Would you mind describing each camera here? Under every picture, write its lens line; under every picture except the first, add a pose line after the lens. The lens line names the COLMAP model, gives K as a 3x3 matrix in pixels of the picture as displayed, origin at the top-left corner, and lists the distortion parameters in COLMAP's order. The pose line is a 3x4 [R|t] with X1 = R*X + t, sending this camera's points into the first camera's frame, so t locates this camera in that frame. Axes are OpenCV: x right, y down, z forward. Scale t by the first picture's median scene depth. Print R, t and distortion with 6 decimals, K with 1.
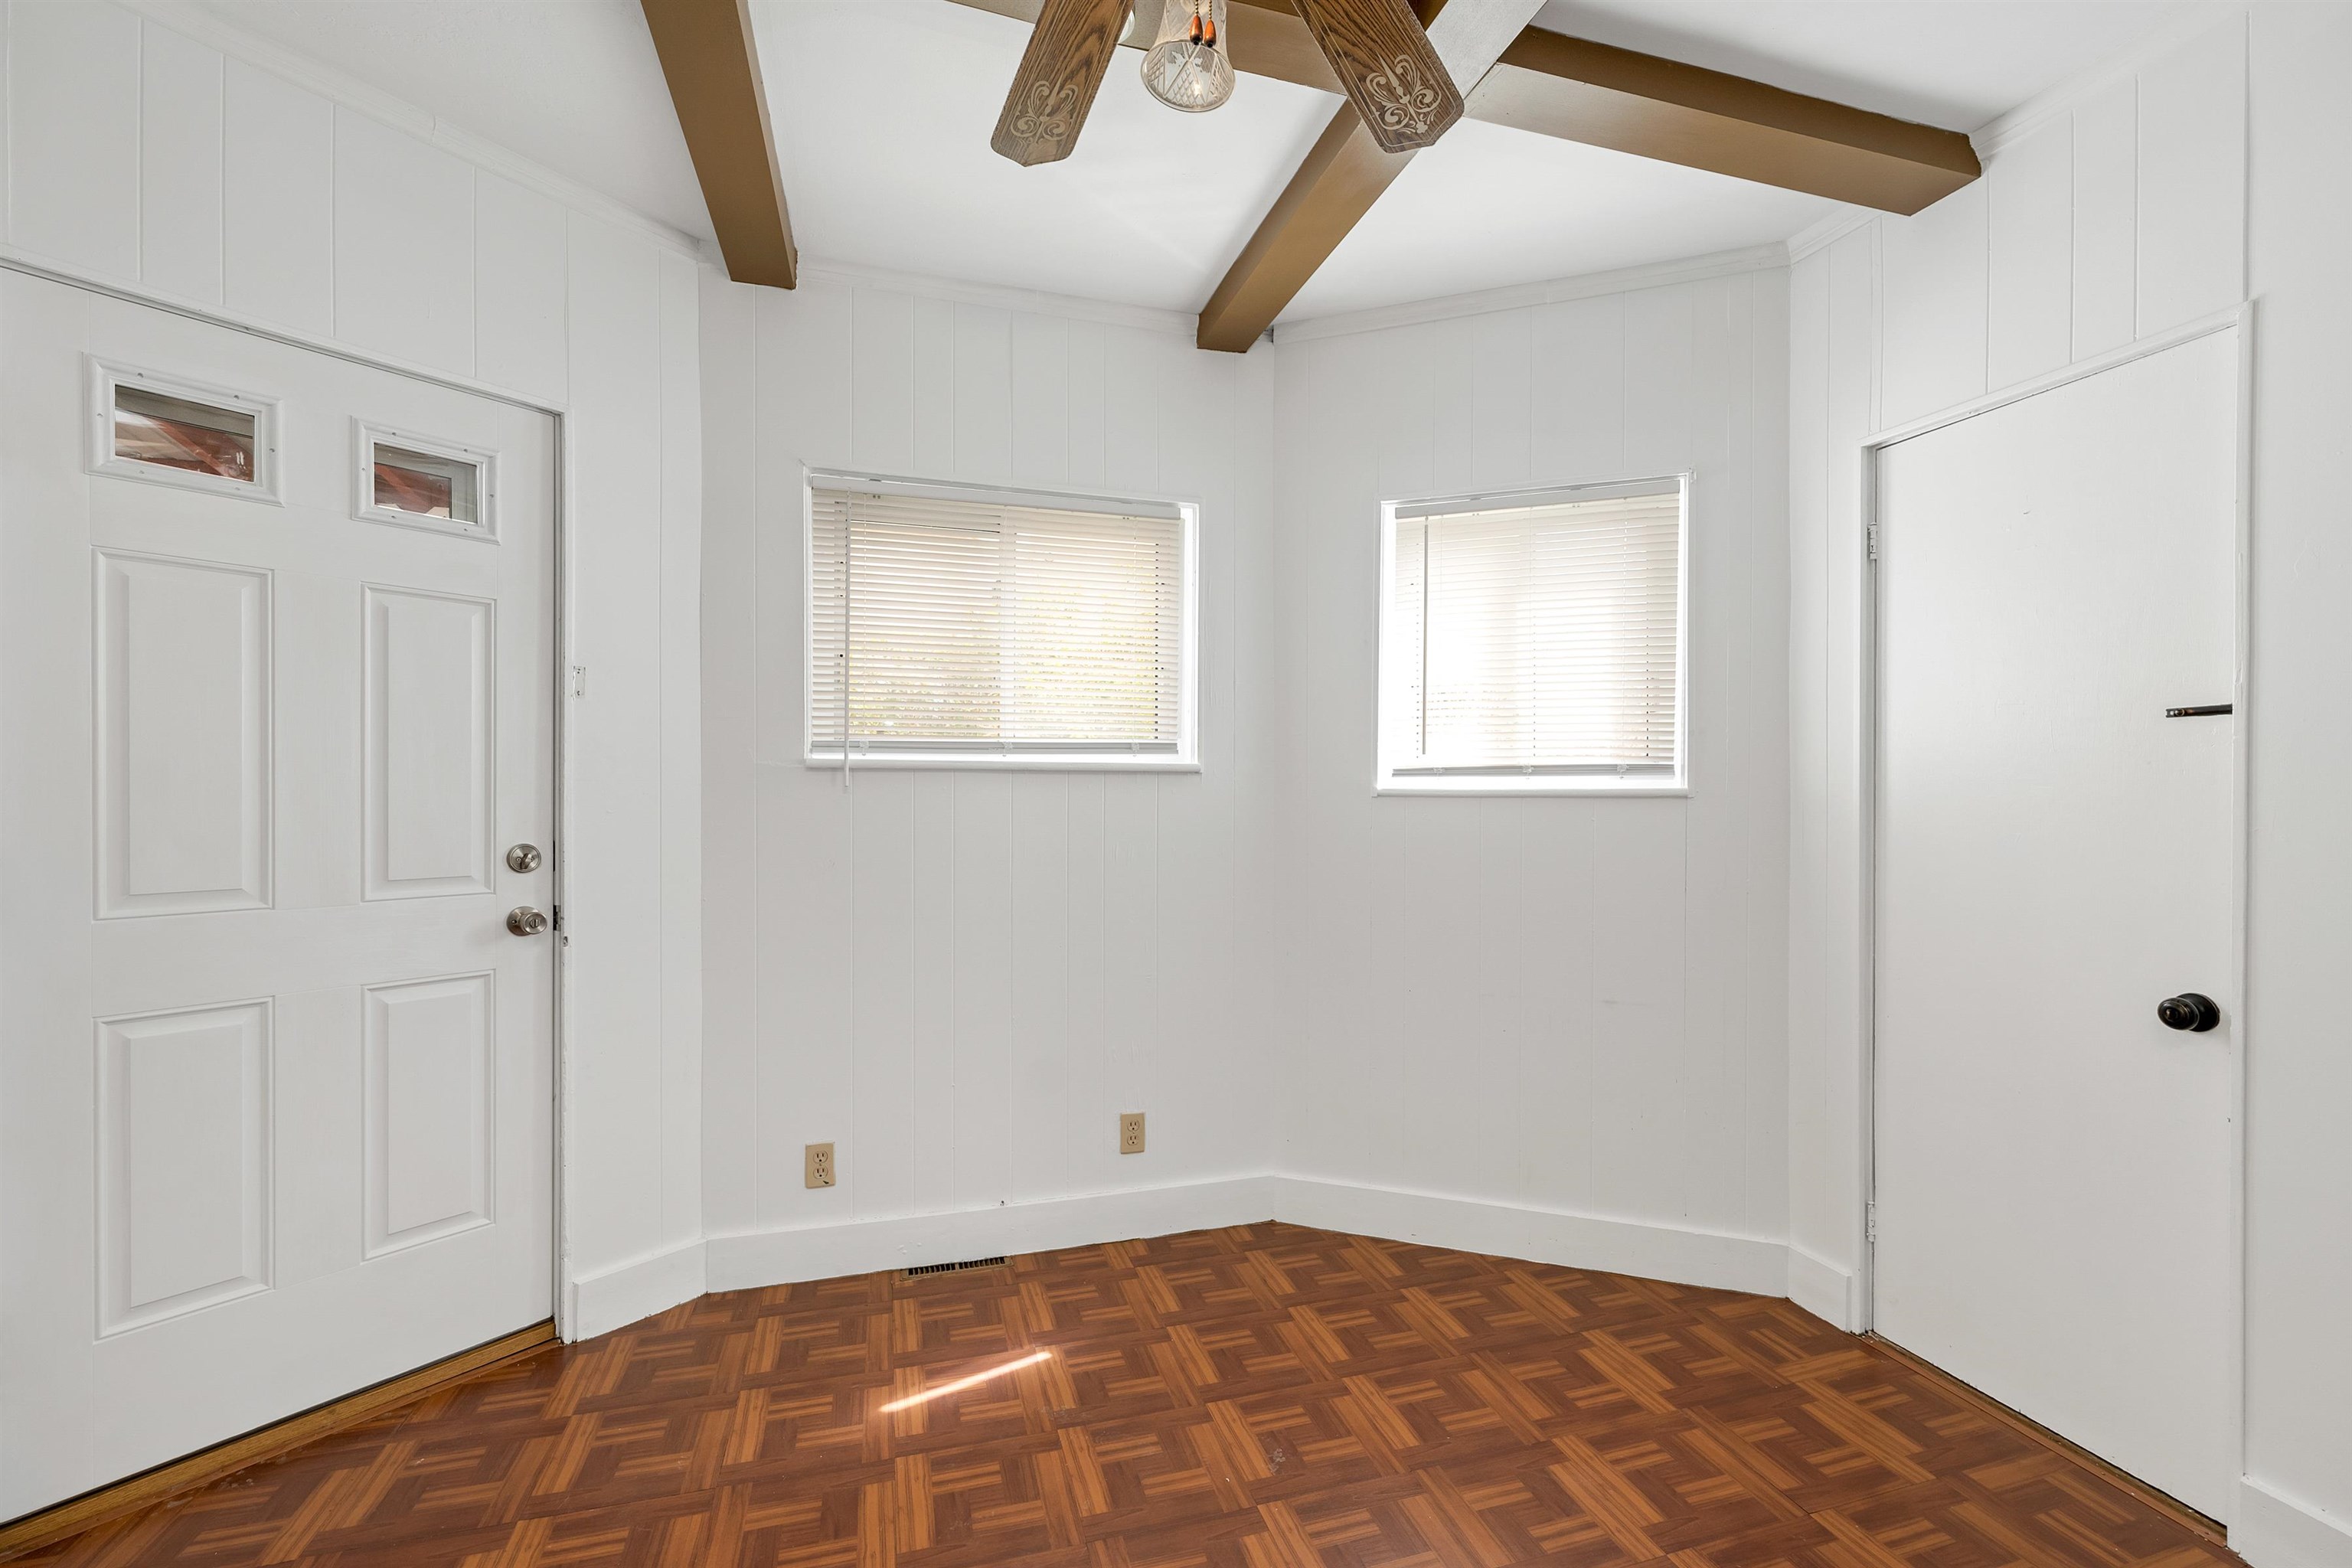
lens RADIAL K [[1001.0, 0, 1183.3], [0, 1001.0, 793.0], [0, 0, 1]] dist [0.001481, -0.000127]
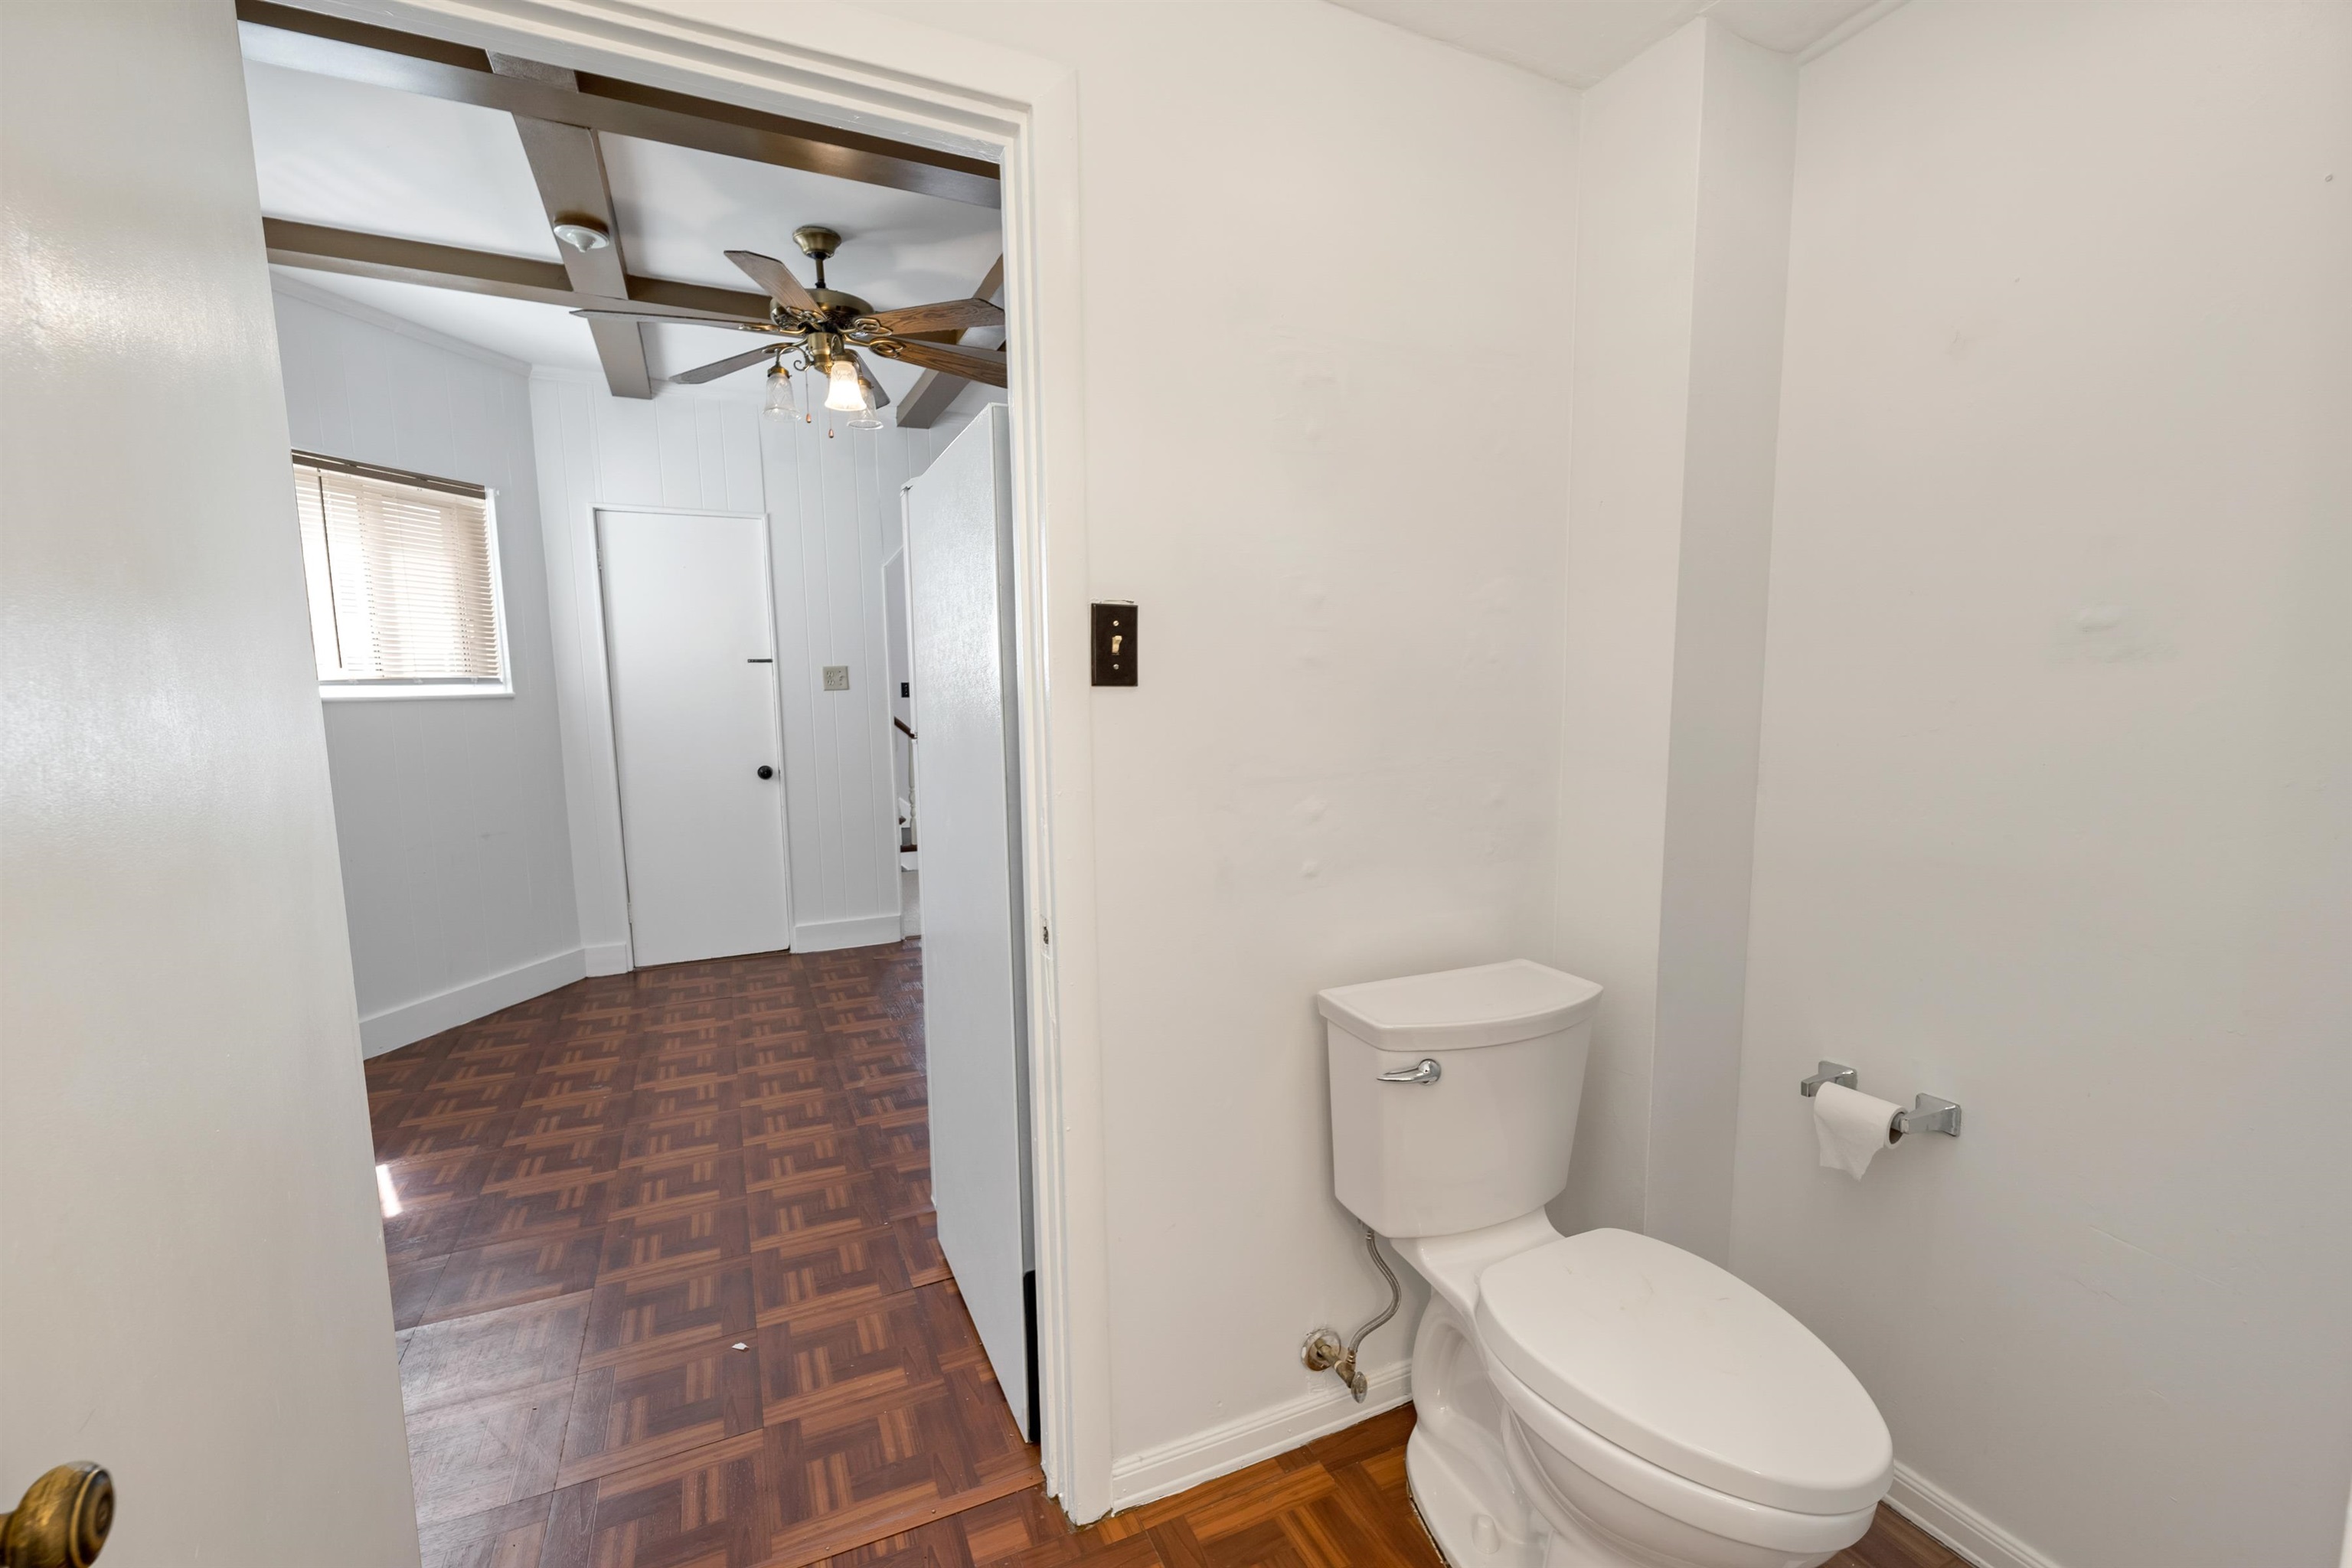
lens RADIAL K [[1001.0, 0, 1183.5], [0, 1001.0, 791.5], [0, 0, 1]] dist [0.001481, -0.000127]
pose [[-0.128350, -0.112336, 0.985346, -1.305291], [0.013177, 0.993283, 0.114957, -0.019287], [-0.991641, 0.027739, -0.126008, 0.158885]]
